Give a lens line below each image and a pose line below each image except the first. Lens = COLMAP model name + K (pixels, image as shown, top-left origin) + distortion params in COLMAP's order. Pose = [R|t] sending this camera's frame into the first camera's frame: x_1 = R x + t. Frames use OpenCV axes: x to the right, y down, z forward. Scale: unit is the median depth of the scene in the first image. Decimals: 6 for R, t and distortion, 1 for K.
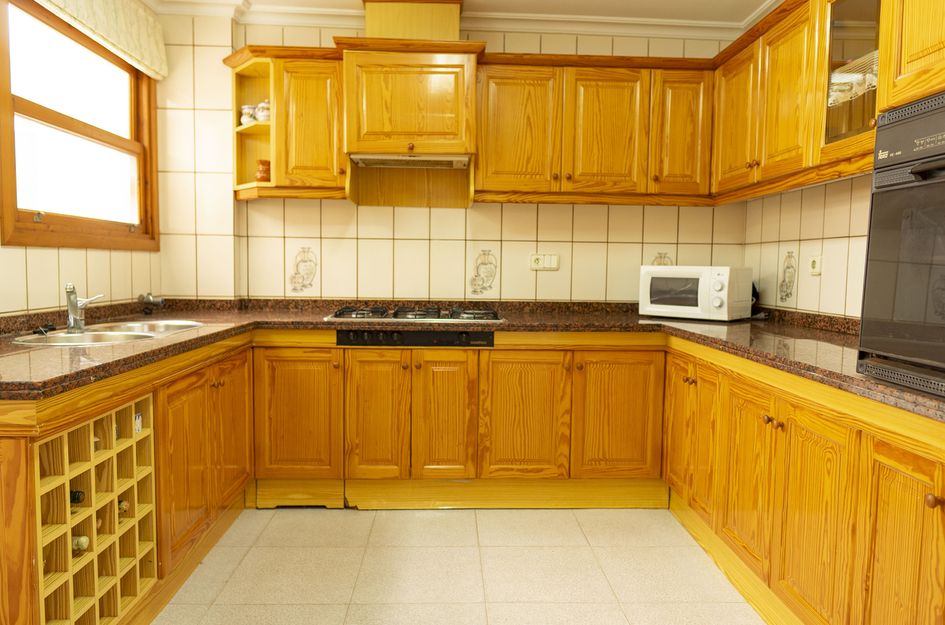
lens RADIAL K [[639.4, 0, 478.8], [0, 639.4, 310.1], [0, 0, 1]] dist [-0.013481, 0.000725]
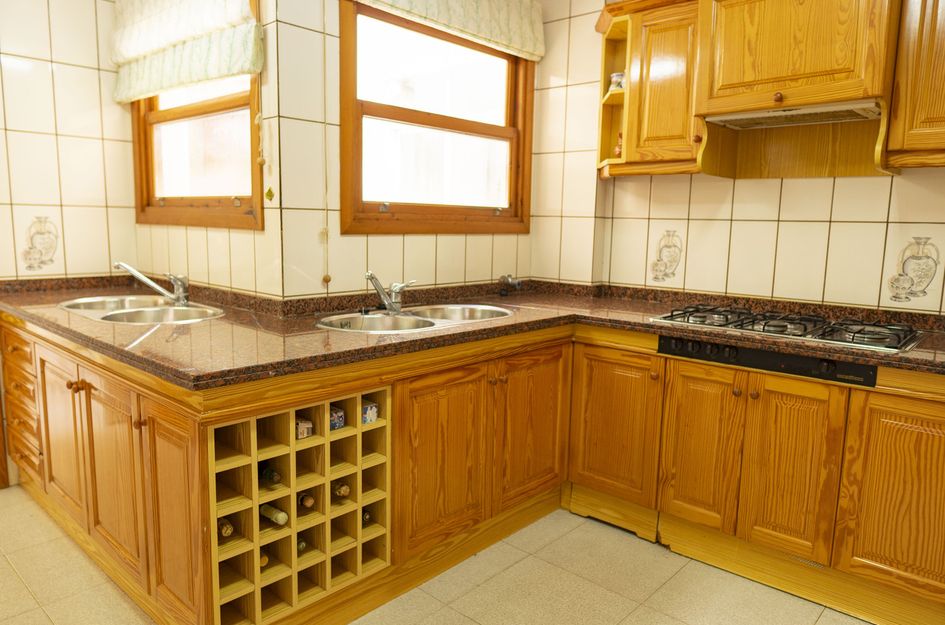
lens RADIAL K [[639.4, 0, 472.0], [0, 639.4, 313.2], [0, 0, 1]] dist [-0.013481, 0.000725]
pose [[0.718676, 0.098970, -0.688266, 0.168028], [-0.061437, 0.994986, 0.078923, -0.045754], [0.692626, -0.014435, 0.721152, 0.226170]]
